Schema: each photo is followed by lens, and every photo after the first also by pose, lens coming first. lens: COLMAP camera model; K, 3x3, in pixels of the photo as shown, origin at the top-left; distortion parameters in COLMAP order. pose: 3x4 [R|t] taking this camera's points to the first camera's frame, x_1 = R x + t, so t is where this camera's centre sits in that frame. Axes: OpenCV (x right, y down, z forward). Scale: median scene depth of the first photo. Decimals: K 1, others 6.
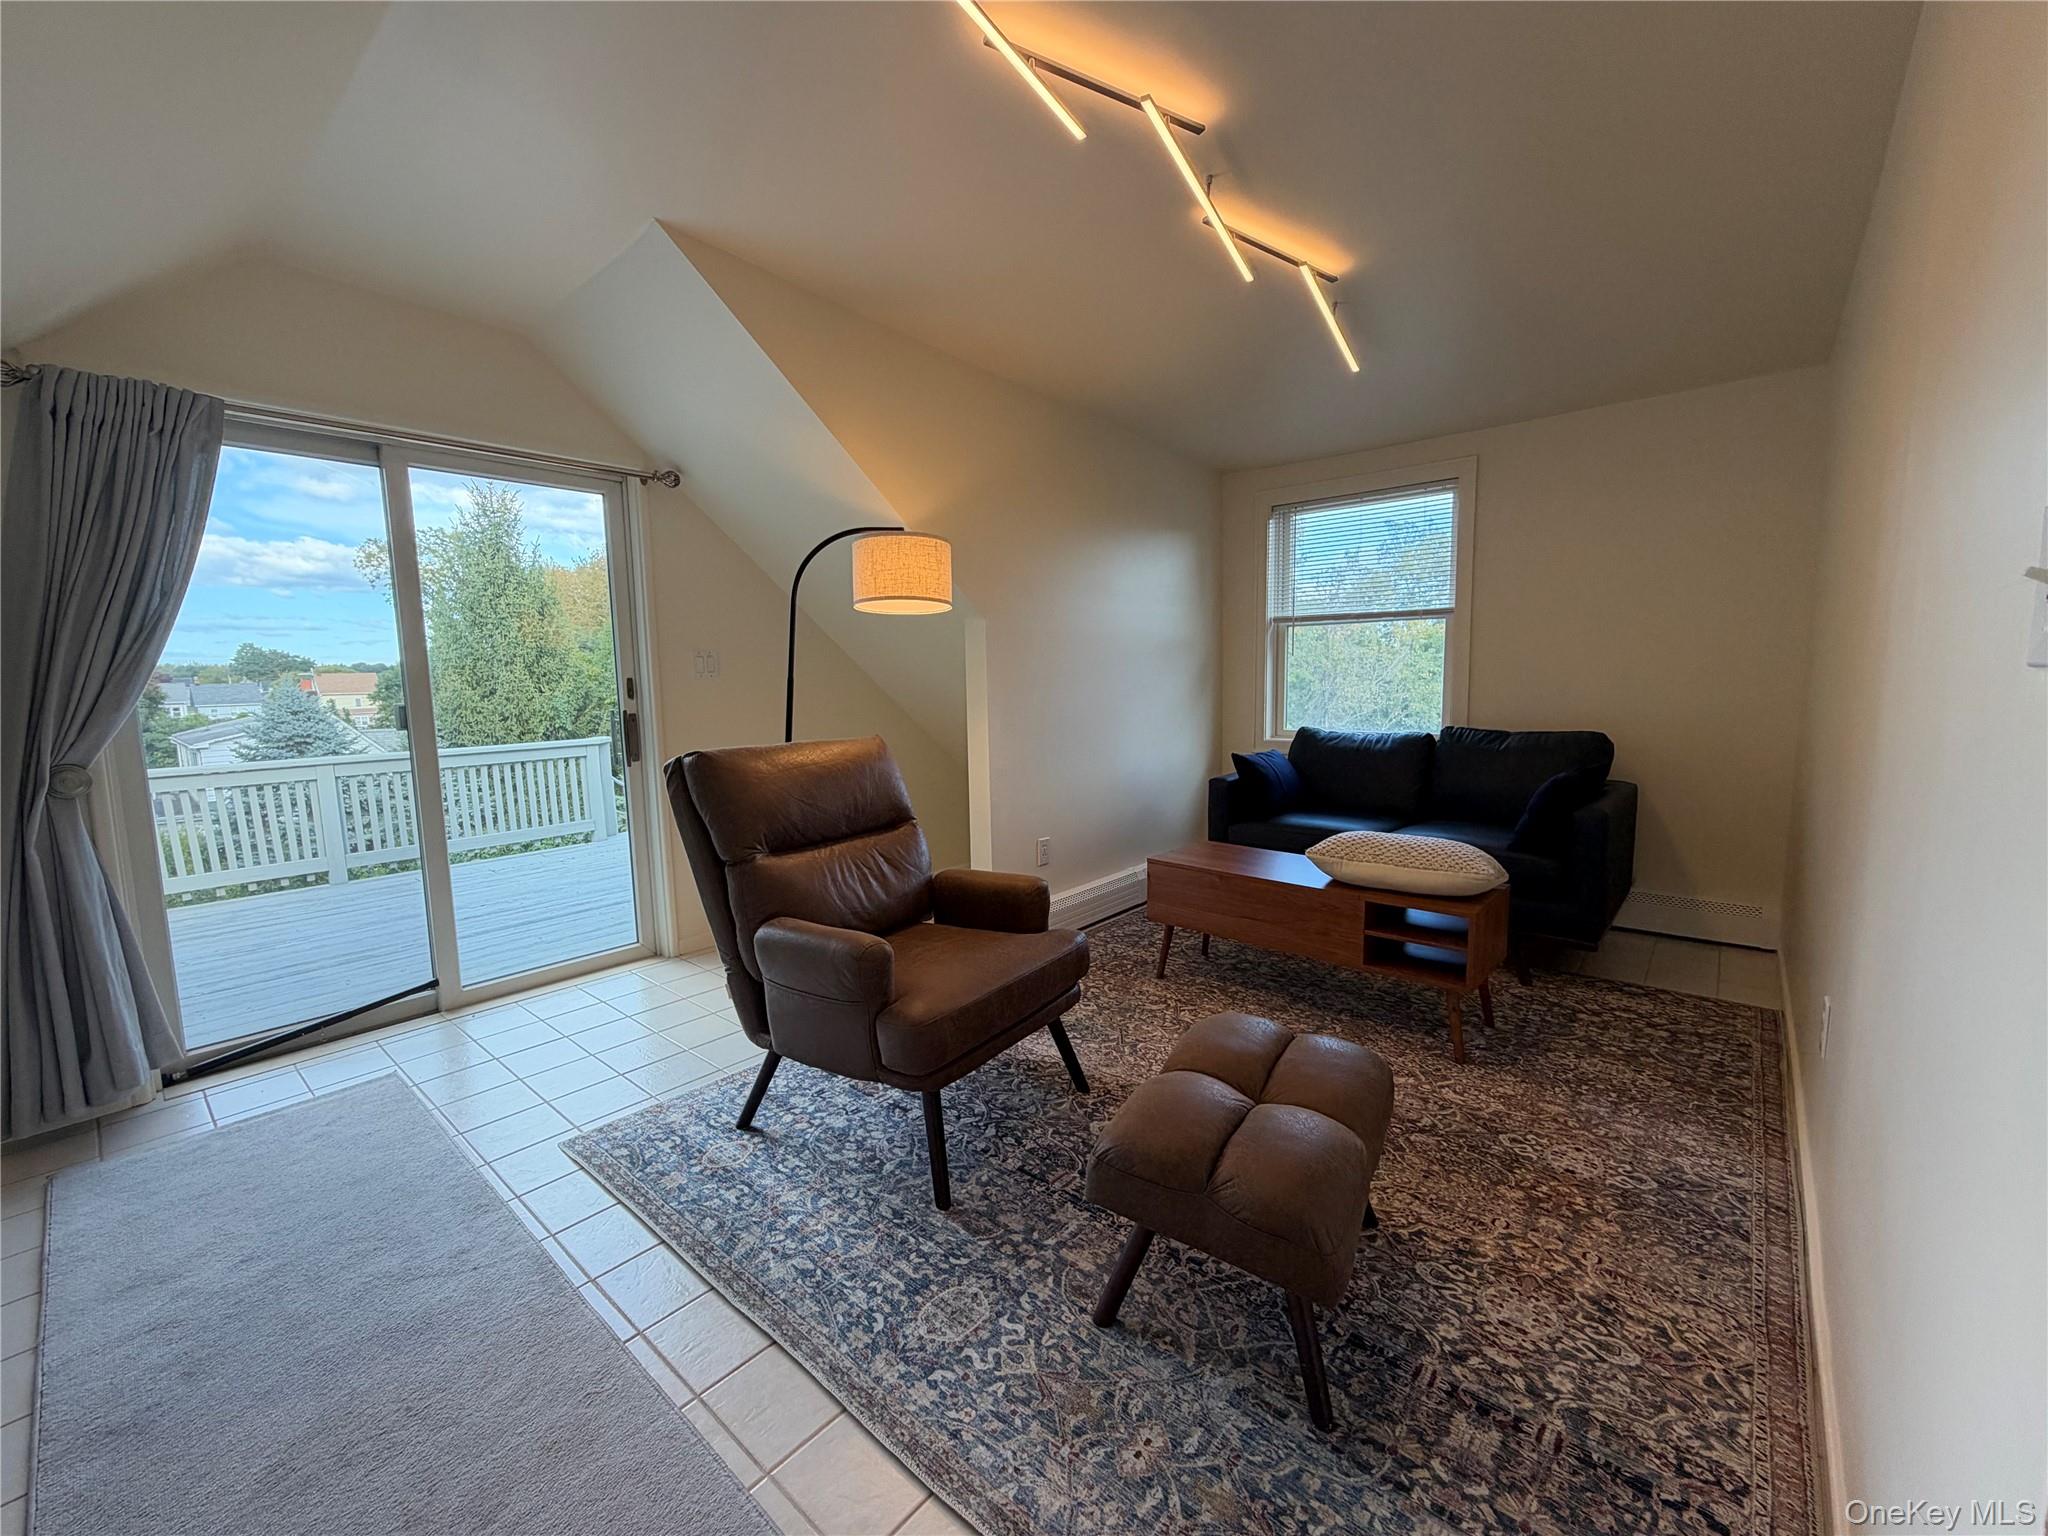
lens RADIAL K [[822.0, 0, 1022.6], [0, 822.0, 764.4], [0, 0, 1]] dist [0.000410, 0.000181]
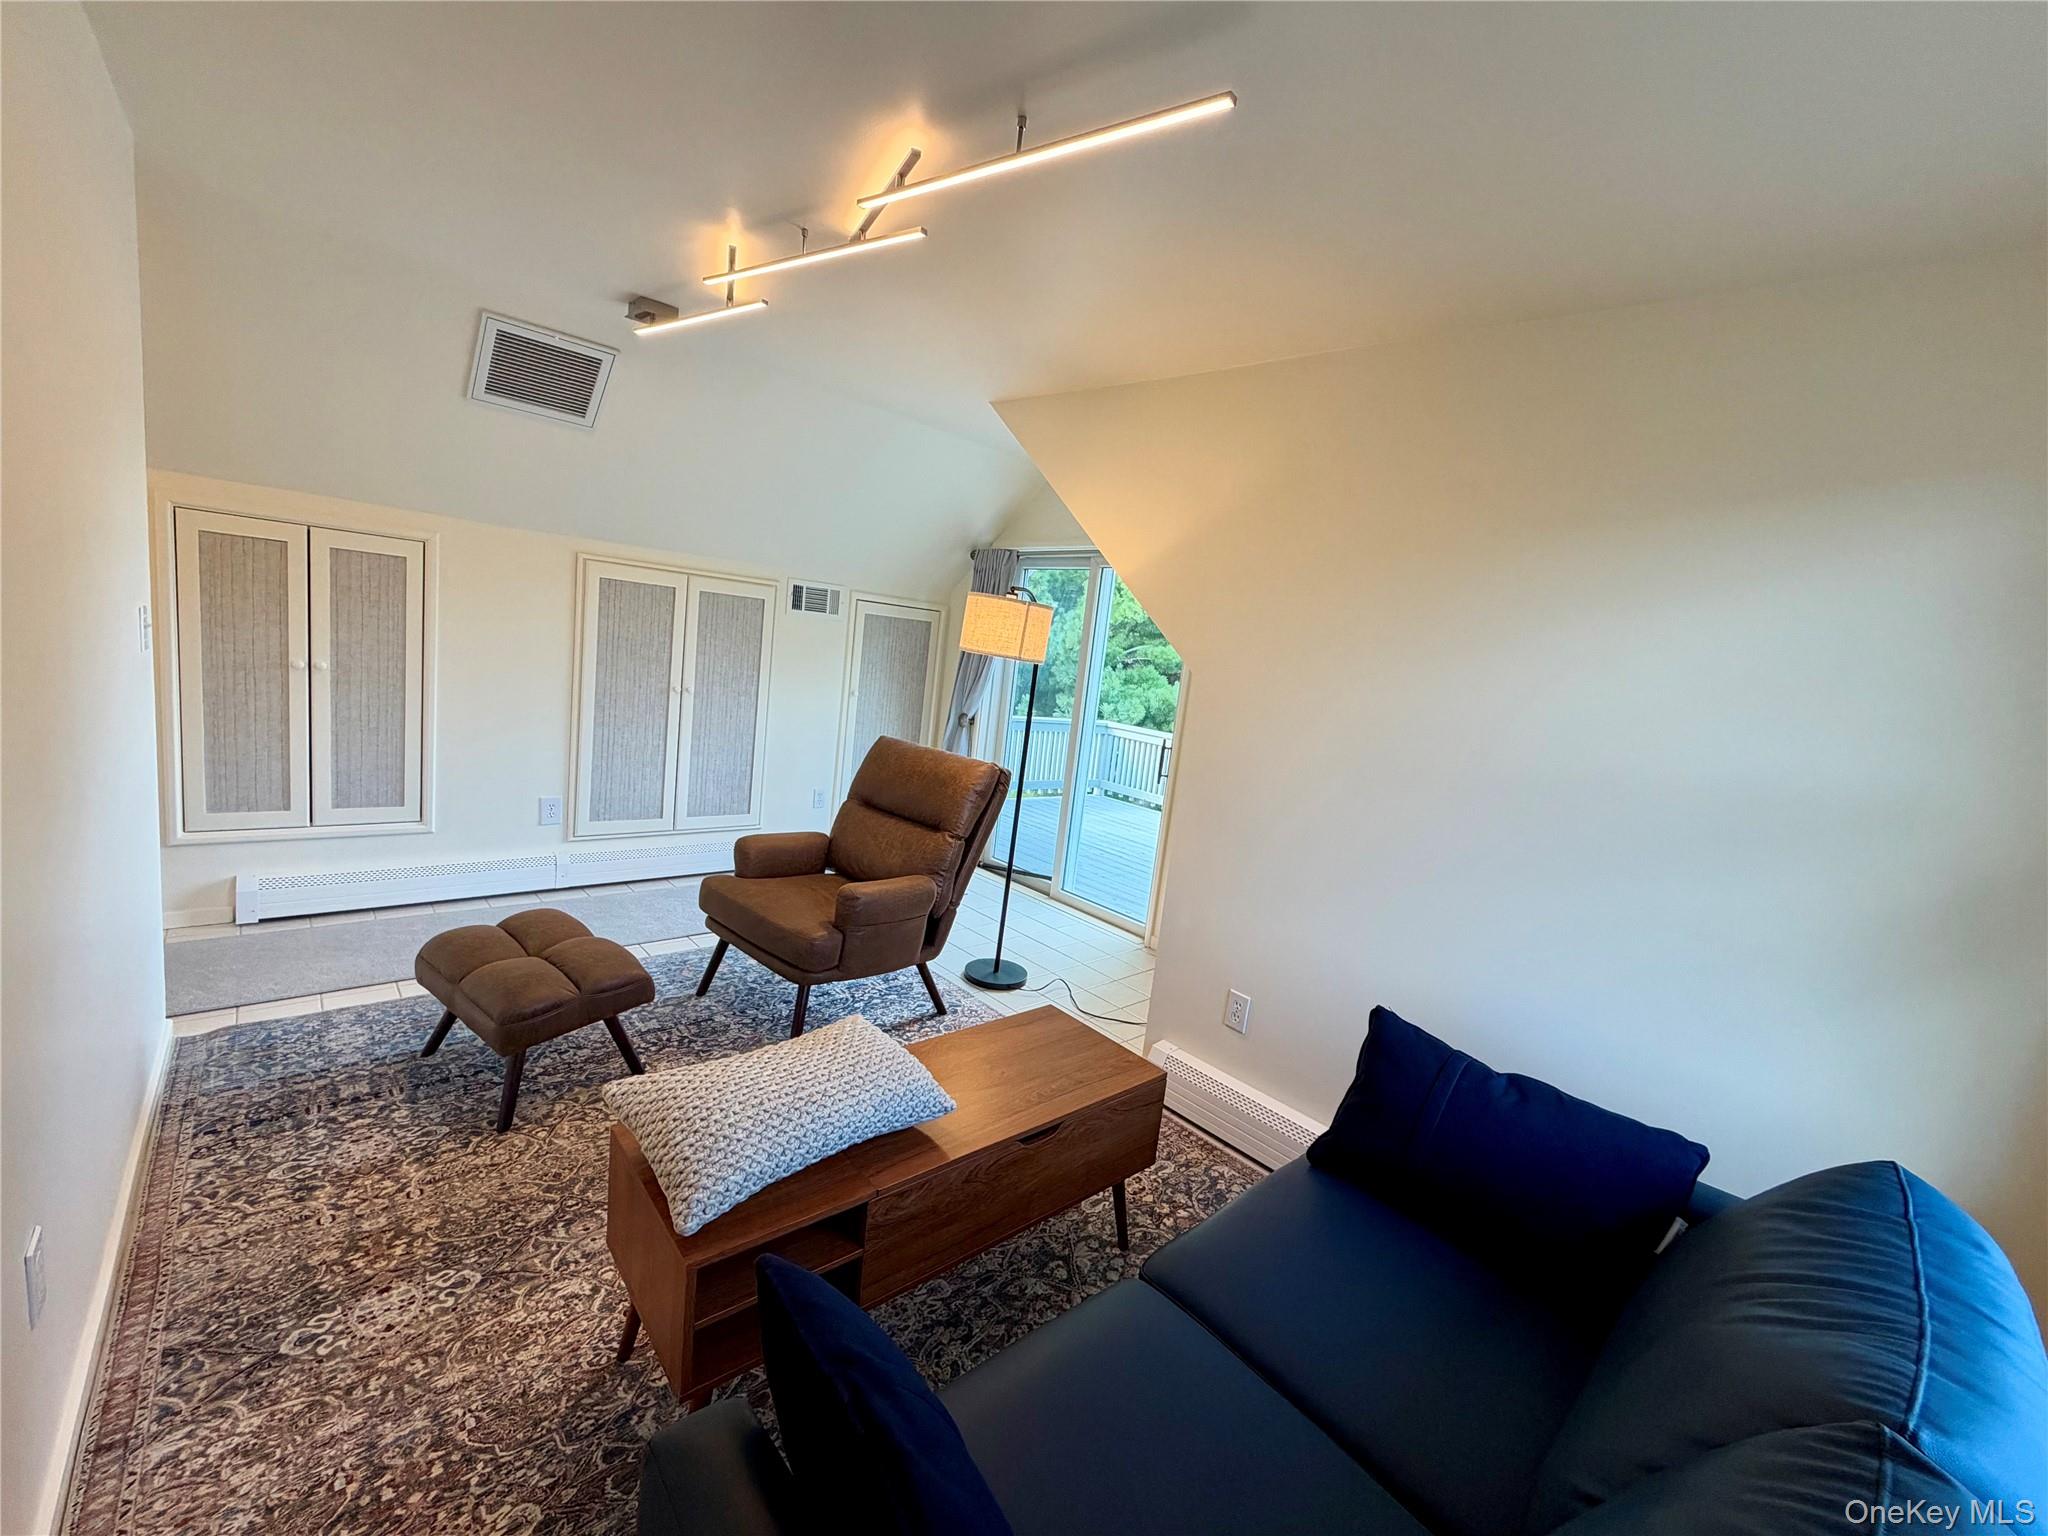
lens RADIAL K [[822.0, 0, 1022.6], [0, 822.0, 764.4], [0, 0, 1]] dist [0.000410, 0.000181]
pose [[-0.118591, 0.144869, -0.982318, 1.536270], [-0.219672, 0.960958, 0.168239, -0.381493], [0.968339, 0.235739, -0.082138, 1.800054]]
